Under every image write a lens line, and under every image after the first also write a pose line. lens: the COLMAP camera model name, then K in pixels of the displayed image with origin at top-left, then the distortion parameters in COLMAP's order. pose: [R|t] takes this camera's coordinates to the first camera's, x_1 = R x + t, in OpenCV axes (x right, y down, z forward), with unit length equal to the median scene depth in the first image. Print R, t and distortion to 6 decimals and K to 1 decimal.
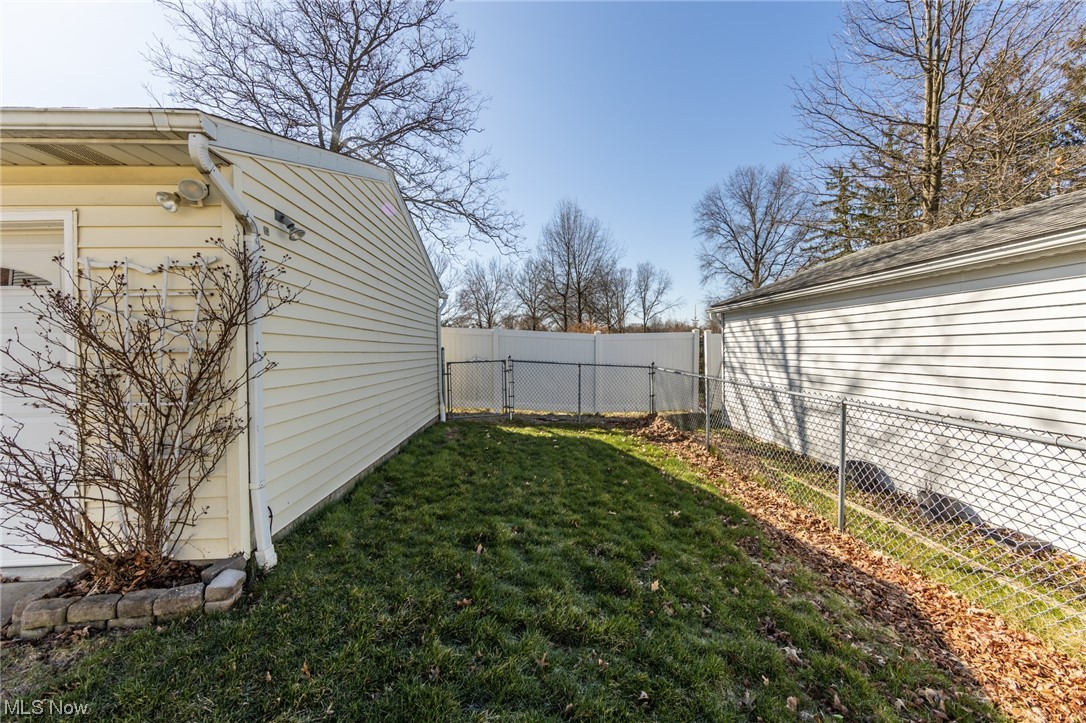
lens RADIAL K [[429.2, 0, 549.7], [0, 429.2, 350.8], [0, 0, 1]] dist [-0.003349, 0.000117]
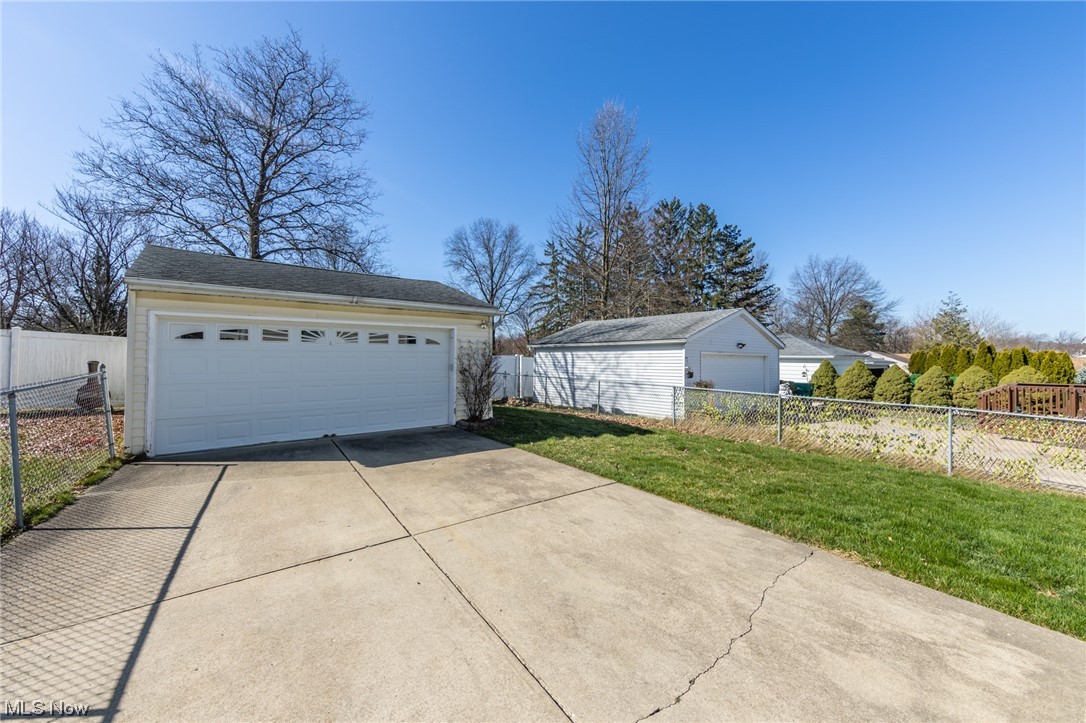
lens RADIAL K [[429.2, 0, 549.7], [0, 429.2, 350.8], [0, 0, 1]] dist [-0.003349, 0.000117]
pose [[0.805833, 0.036125, 0.591040, -0.207718], [-0.018099, 0.999174, -0.036394, 0.000821], [-0.591866, 0.018630, 0.805821, -0.195008]]
